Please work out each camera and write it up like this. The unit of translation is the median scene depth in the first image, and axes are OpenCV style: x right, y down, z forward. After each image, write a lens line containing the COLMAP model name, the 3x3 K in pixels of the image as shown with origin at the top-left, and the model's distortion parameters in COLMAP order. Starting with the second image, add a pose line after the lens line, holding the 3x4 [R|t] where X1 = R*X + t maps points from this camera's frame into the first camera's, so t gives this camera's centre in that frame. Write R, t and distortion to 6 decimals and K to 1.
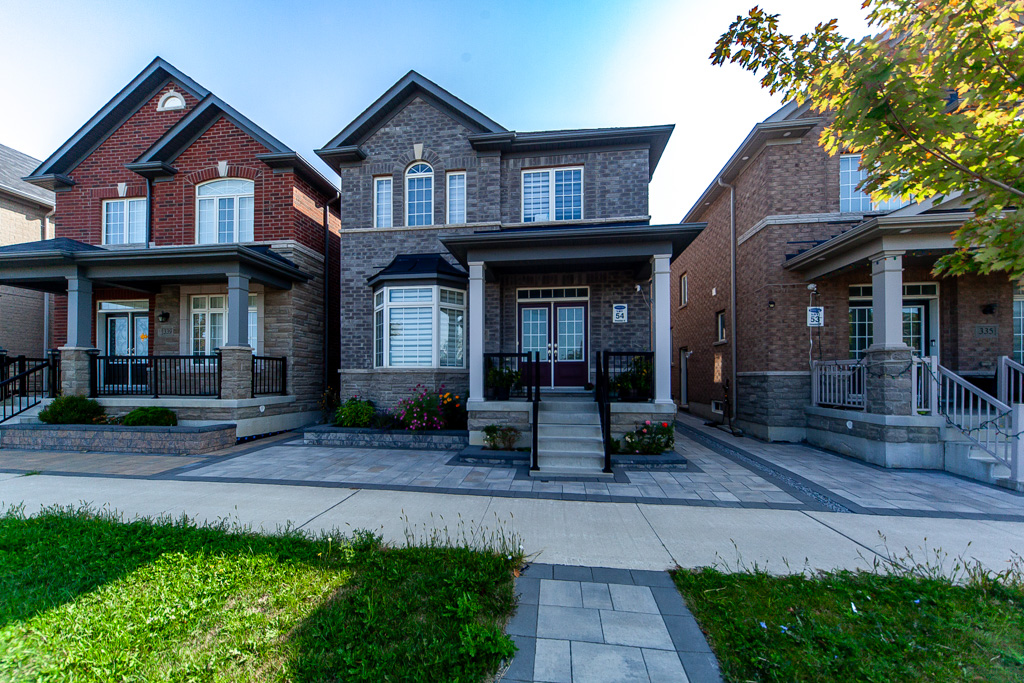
lens RADIAL K [[349.1, 0, 507.1], [0, 349.1, 374.3], [0, 0, 1]] dist [-0.000180, -0.000005]
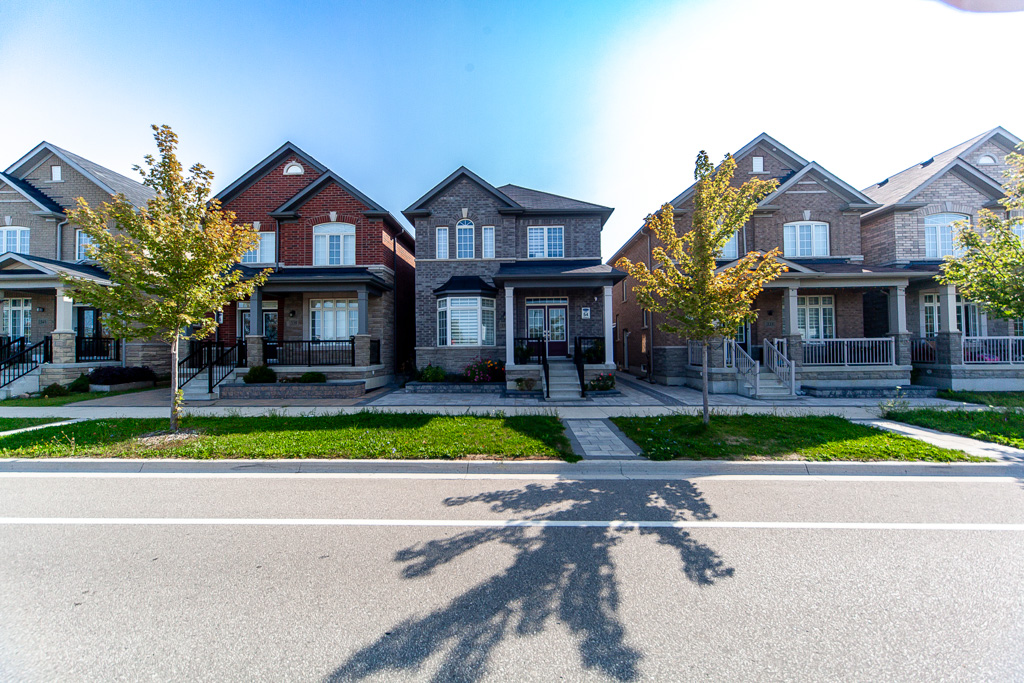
lens RADIAL K [[349.5, 0, 512.0], [0, 349.5, 341.5], [0, 0, 1]] dist [-0.001192, -0.000119]
pose [[0.991611, -0.007792, 0.129022, -0.253479], [0.009293, 0.999896, -0.011037, -0.019174], [-0.128923, 0.012144, 0.991580, -0.641024]]
